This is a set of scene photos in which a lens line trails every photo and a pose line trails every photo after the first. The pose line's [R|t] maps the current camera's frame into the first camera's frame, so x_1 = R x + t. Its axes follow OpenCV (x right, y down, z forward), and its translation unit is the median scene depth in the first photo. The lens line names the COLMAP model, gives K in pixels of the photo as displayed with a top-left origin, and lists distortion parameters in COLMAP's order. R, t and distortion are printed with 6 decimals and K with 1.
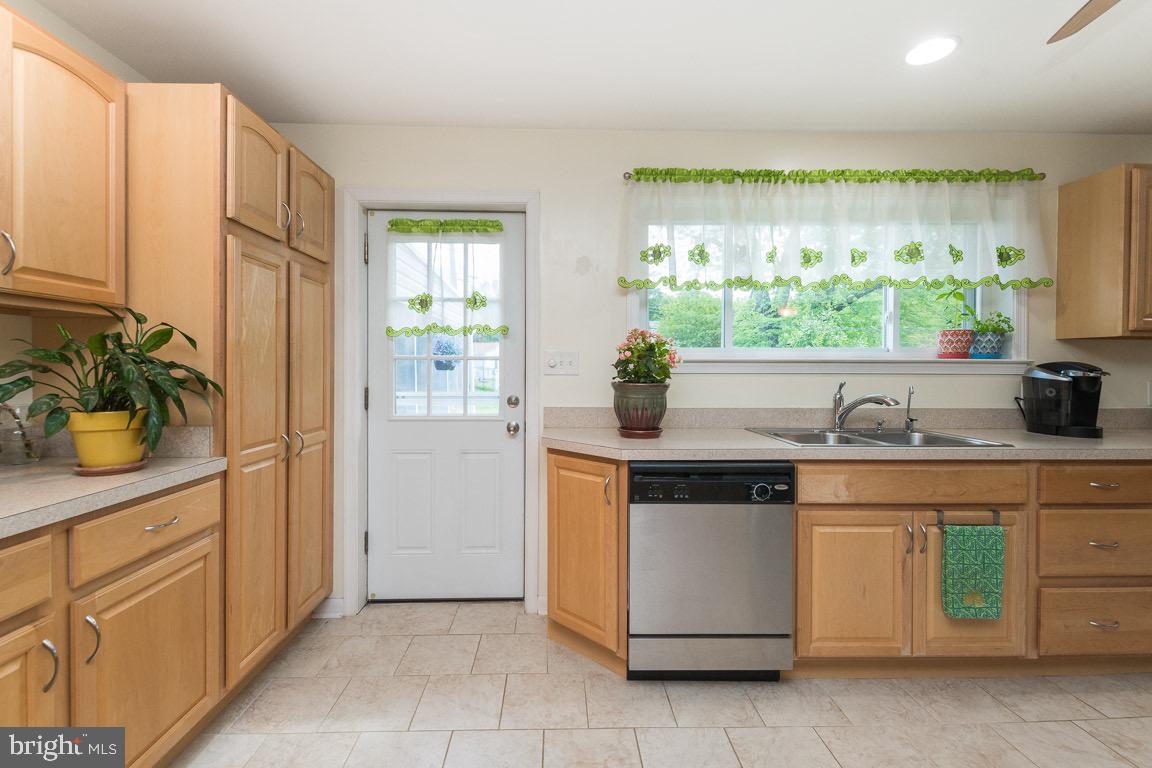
lens RADIAL K [[492.4, 0, 566.5], [0, 492.4, 370.3], [0, 0, 1]] dist [0.007021, -0.005647]
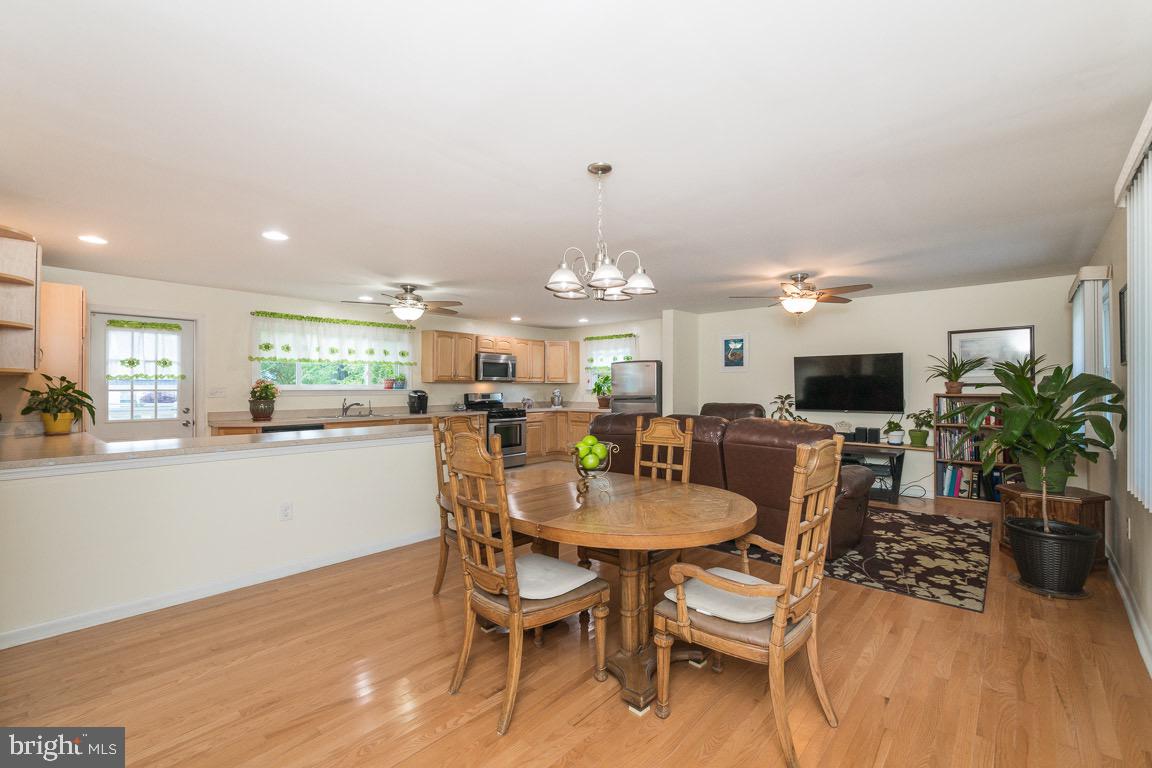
lens RADIAL K [[492.4, 0, 582.8], [0, 492.4, 386.1], [0, 0, 1]] dist [0.007021, -0.005647]
pose [[0.664521, -0.002643, 0.747265, -0.606523], [0.008863, 0.999951, -0.004345, -0.019946], [-0.747217, 0.009511, 0.664512, -1.795807]]
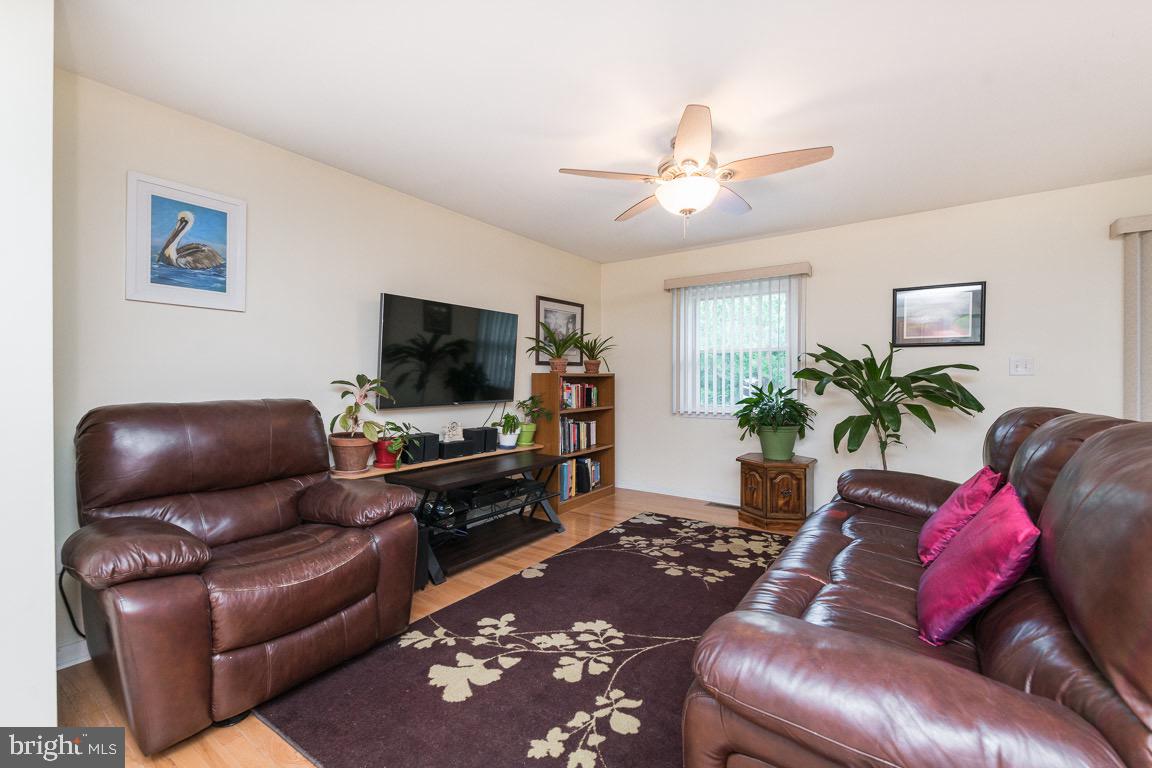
lens RADIAL K [[492.4, 0, 583.7], [0, 492.4, 380.5], [0, 0, 1]] dist [0.007021, -0.005647]
pose [[-0.819022, -0.003359, 0.573752, 1.087766], [0.002233, 0.999957, 0.009041, 0.031599], [-0.573757, 0.008686, -0.818979, -0.101936]]
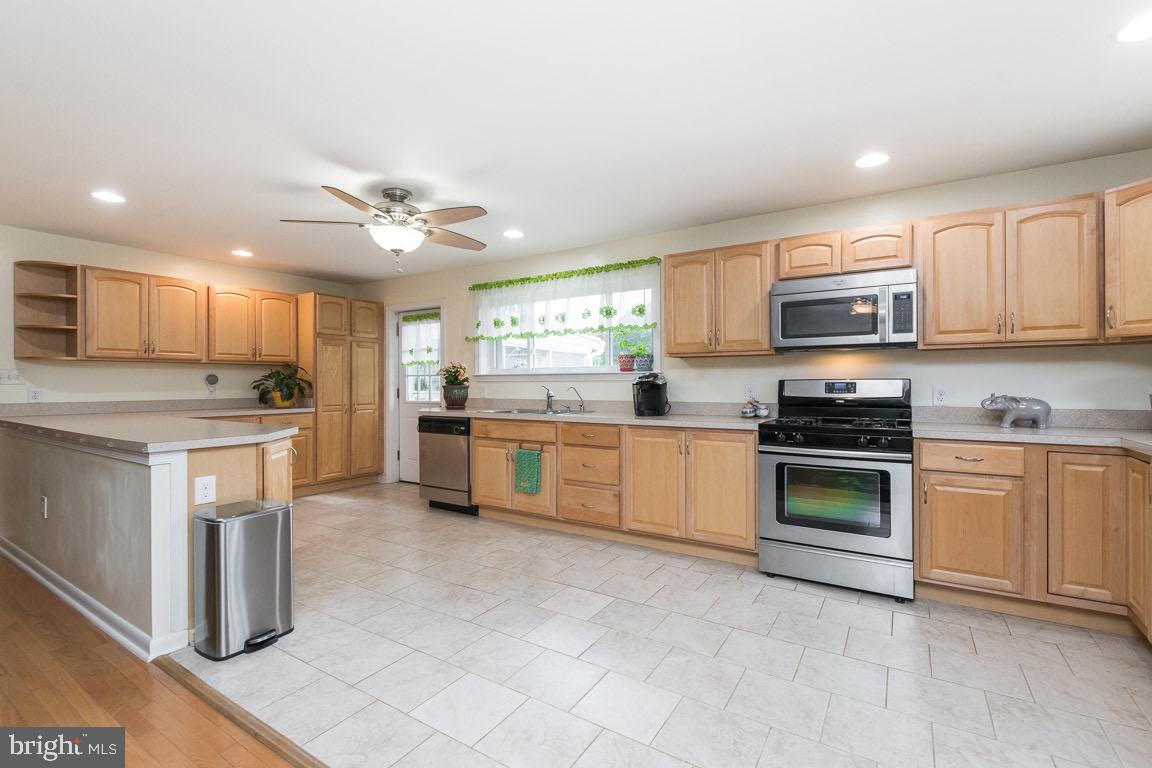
lens RADIAL K [[492.4, 0, 572.4], [0, 492.4, 380.6], [0, 0, 1]] dist [0.007021, -0.005647]
pose [[0.840732, -0.008243, -0.541388, 1.664643], [0.004387, 0.999955, -0.008413, 0.022100], [0.541433, 0.004698, 0.840731, -0.550389]]
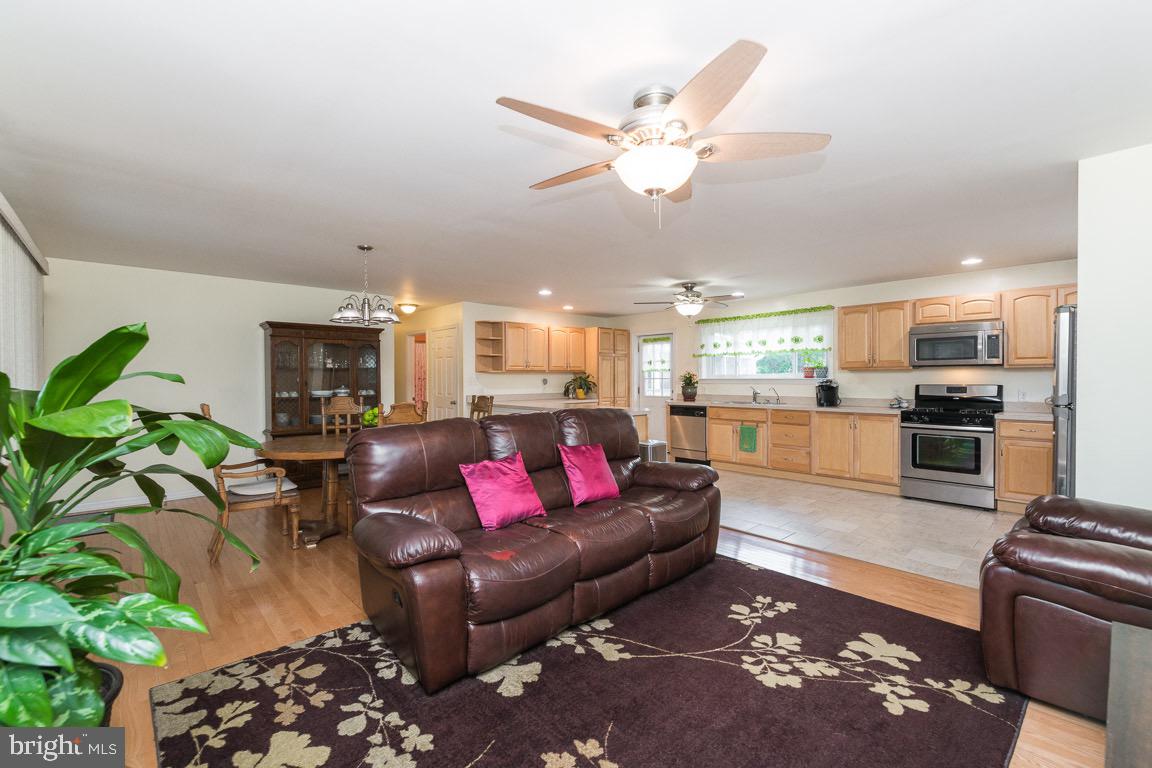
lens RADIAL K [[492.4, 0, 590.8], [0, 492.4, 372.5], [0, 0, 1]] dist [0.007021, -0.005647]
pose [[0.683901, -0.013226, -0.729454, 2.048388], [-0.000412, 0.999829, -0.018514, -0.003896], [0.729574, 0.012962, 0.683779, -1.753091]]
